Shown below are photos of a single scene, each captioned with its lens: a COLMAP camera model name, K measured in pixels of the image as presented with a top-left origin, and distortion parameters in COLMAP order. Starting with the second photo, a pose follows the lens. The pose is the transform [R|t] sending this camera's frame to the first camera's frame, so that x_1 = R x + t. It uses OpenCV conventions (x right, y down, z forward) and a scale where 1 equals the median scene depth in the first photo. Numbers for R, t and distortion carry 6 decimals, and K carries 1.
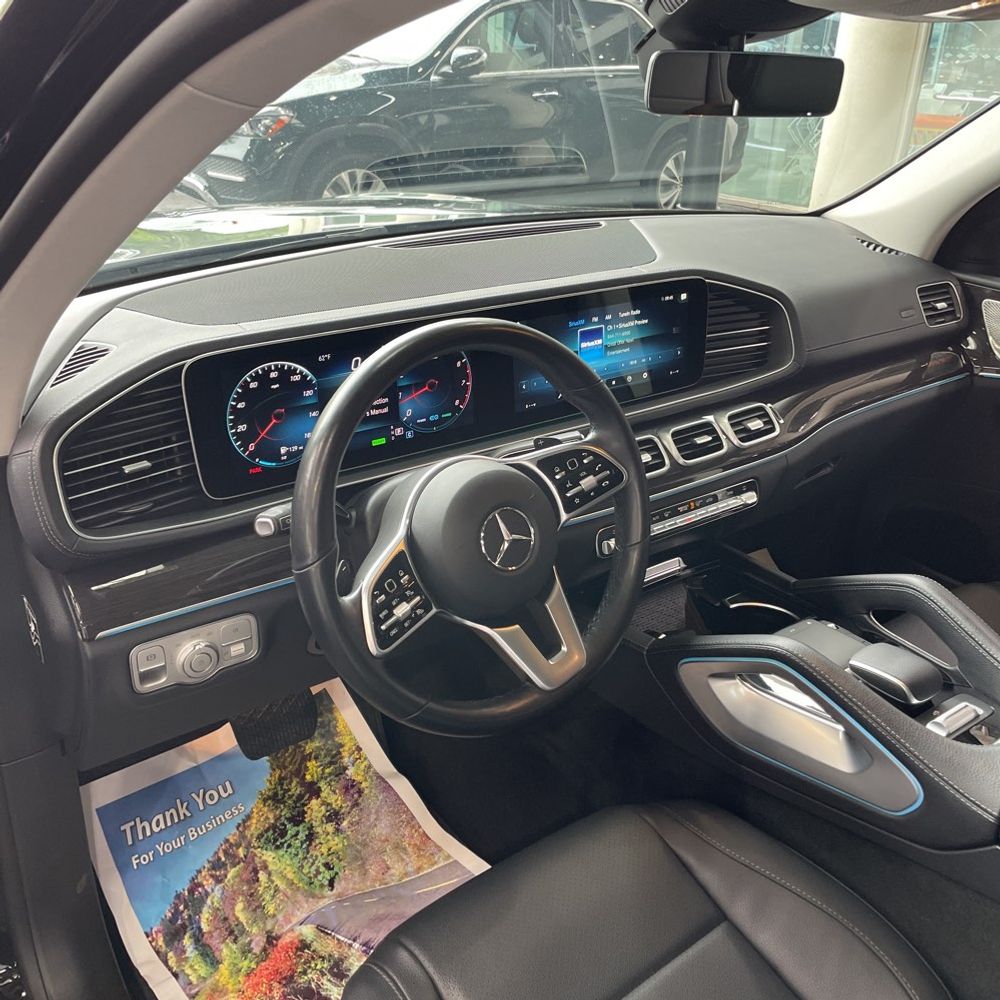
lens RADIAL K [[1011.6, 0, 500.0], [0, 1011.6, 500.0], [0, 0, 1]] dist [0.090219, -0.138761]
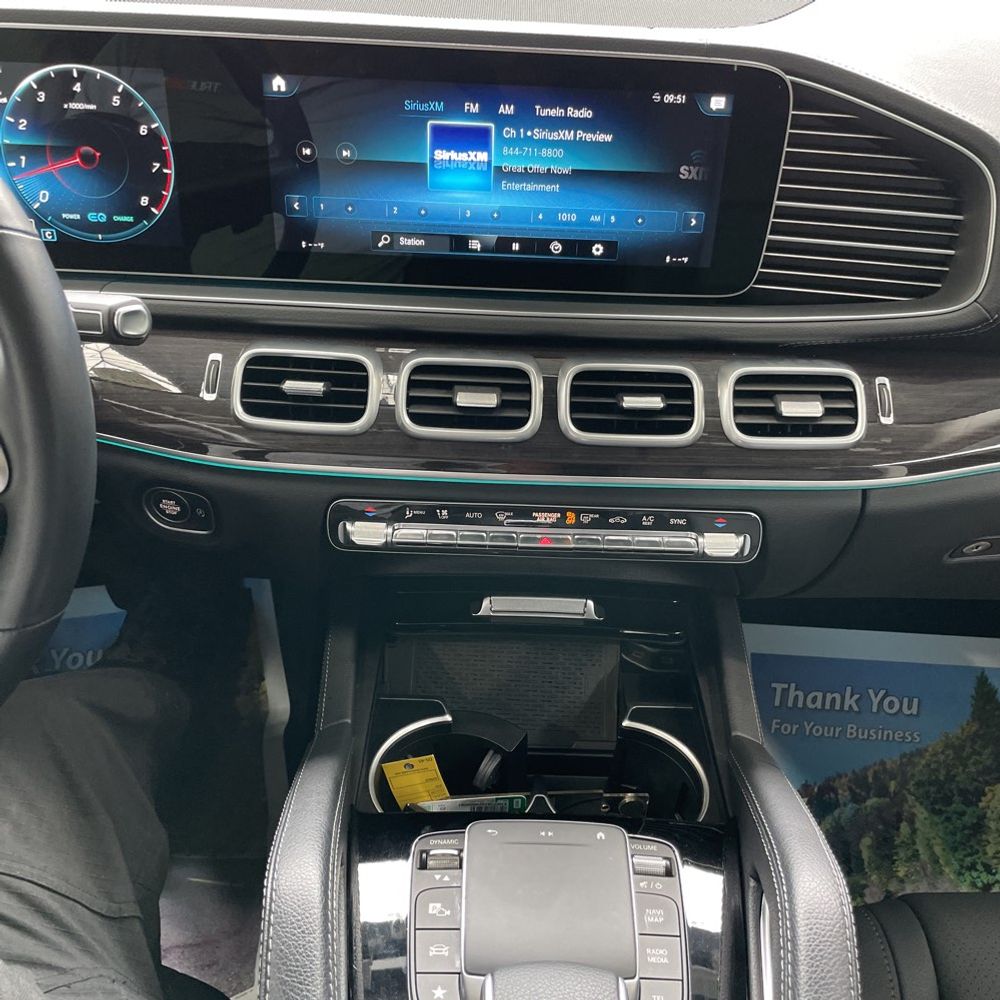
lens RADIAL K [[1011.6, 0, 500.0], [0, 1011.6, 500.0], [0, 0, 1]] dist [0.090219, -0.138761]
pose [[0.812525, 0.353392, -0.463593, 0.398443], [-0.269403, 0.932907, 0.238970, -0.117617], [0.516939, -0.069275, 0.853215, 0.543295]]
